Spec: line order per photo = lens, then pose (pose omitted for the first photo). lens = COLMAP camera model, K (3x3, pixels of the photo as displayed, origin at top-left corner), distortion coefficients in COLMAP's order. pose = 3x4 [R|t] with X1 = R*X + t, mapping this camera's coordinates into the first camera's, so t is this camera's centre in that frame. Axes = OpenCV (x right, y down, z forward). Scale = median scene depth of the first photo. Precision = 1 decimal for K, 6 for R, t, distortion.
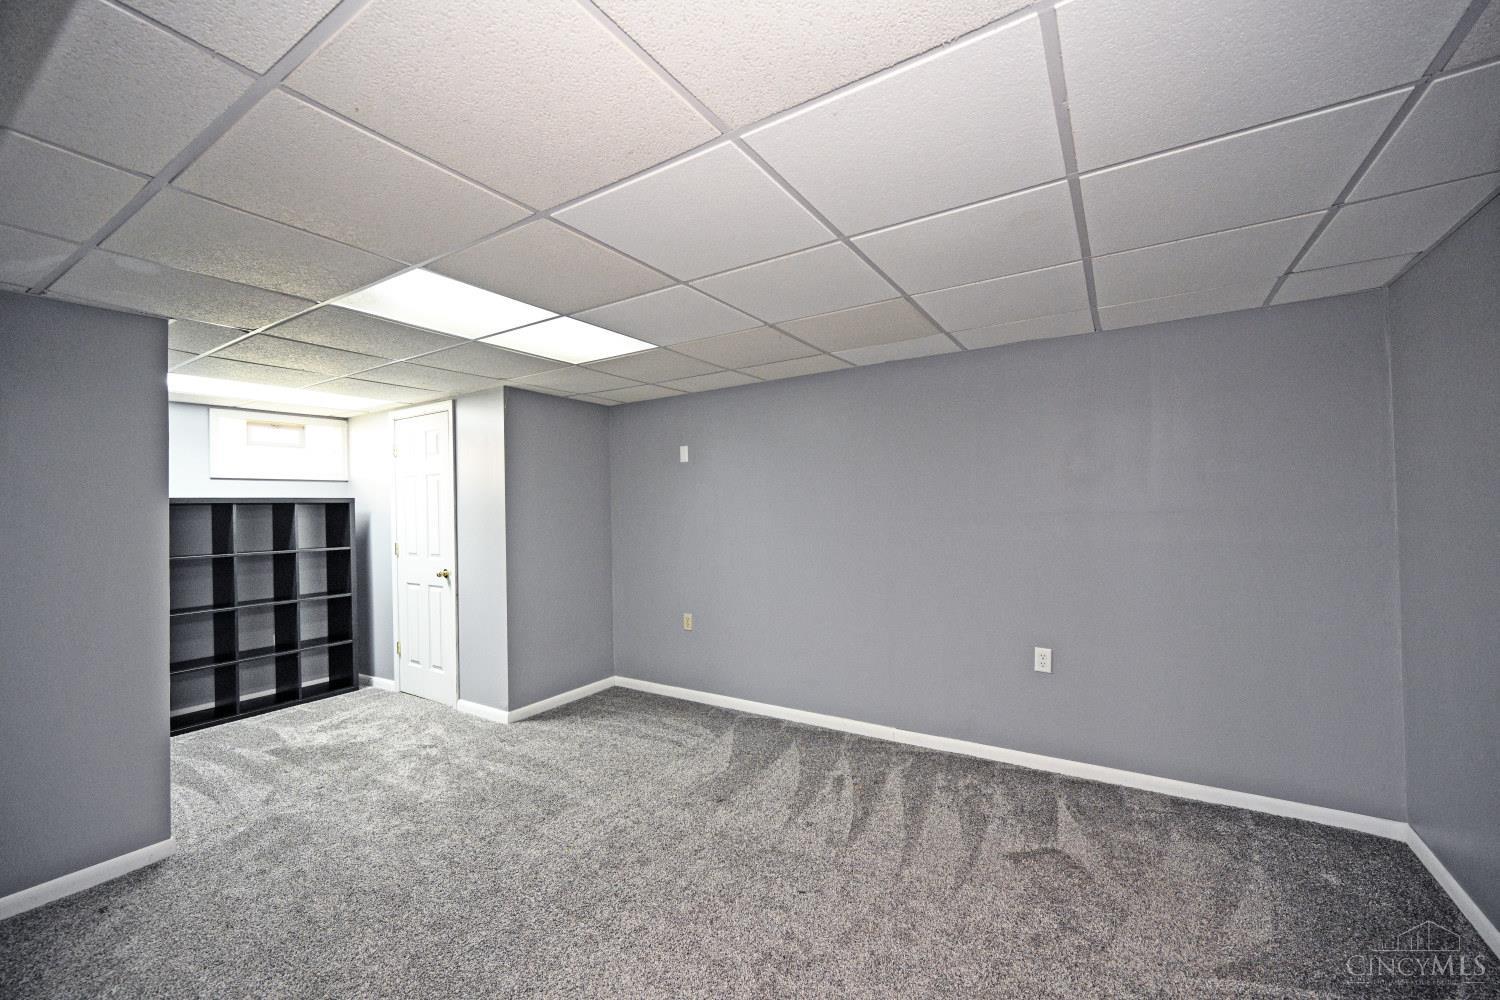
lens RADIAL K [[591.2, 0, 749.8], [0, 591.2, 504.4], [0, 0, 1]] dist [-0.000901, -0.000025]
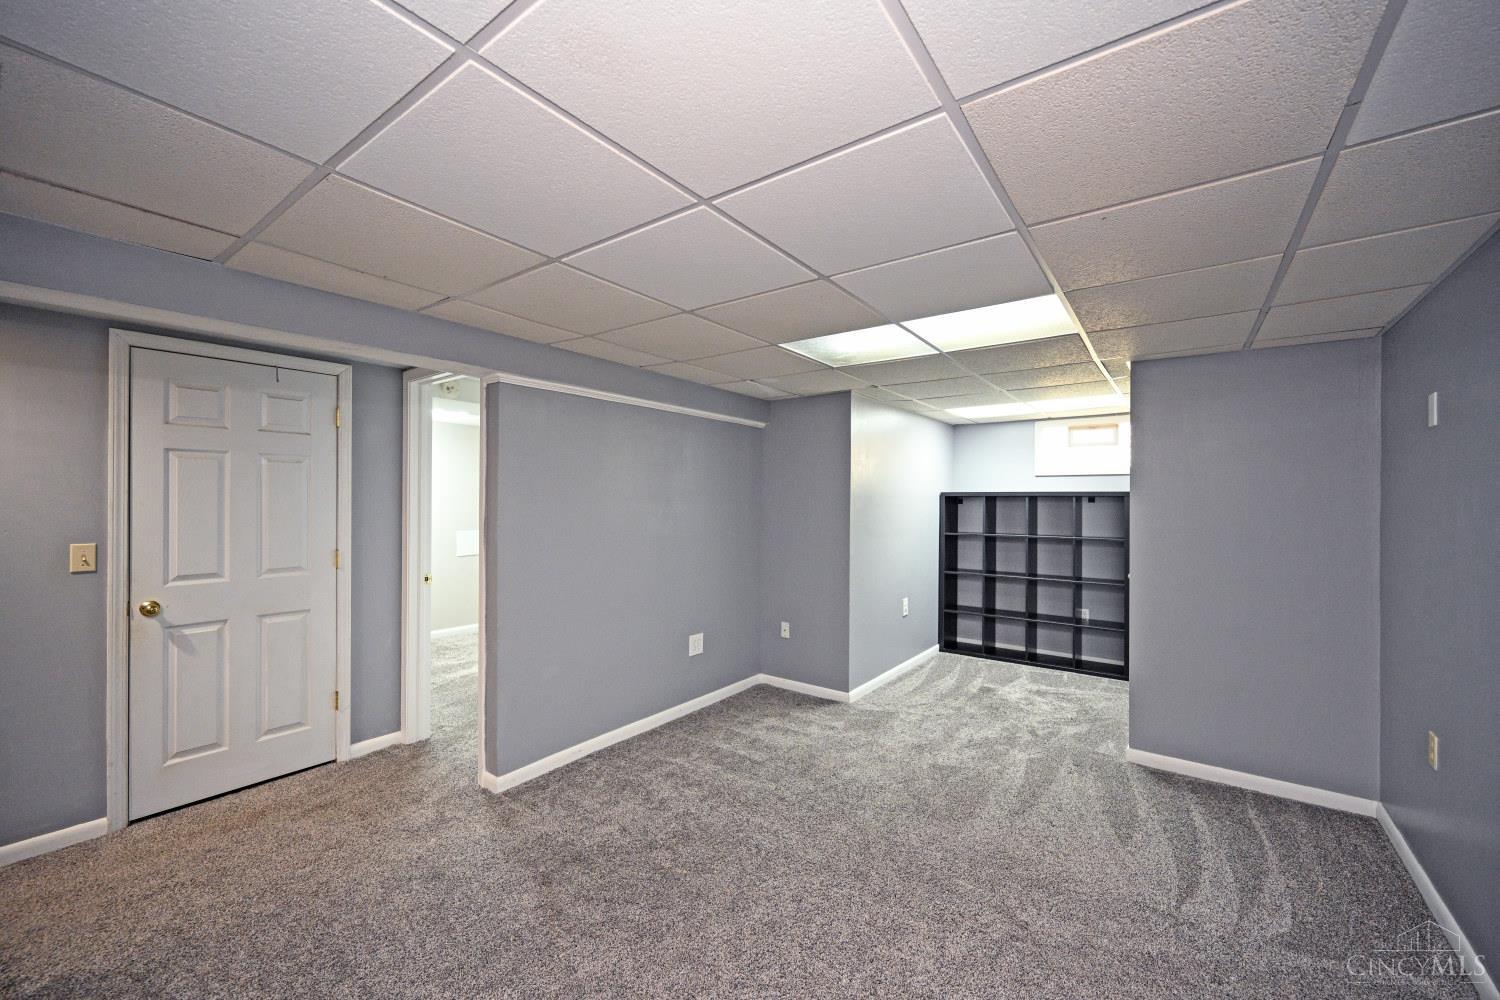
lens RADIAL K [[585.8, 0, 762.1], [0, 585.8, 498.8], [0, 0, 1]] dist [-0.007965, 0.000092]
pose [[-0.063520, 0.012233, -0.997906, 0.462203], [-0.001438, 0.999923, 0.012349, -0.010187], [0.997979, 0.002219, -0.063498, 0.554364]]
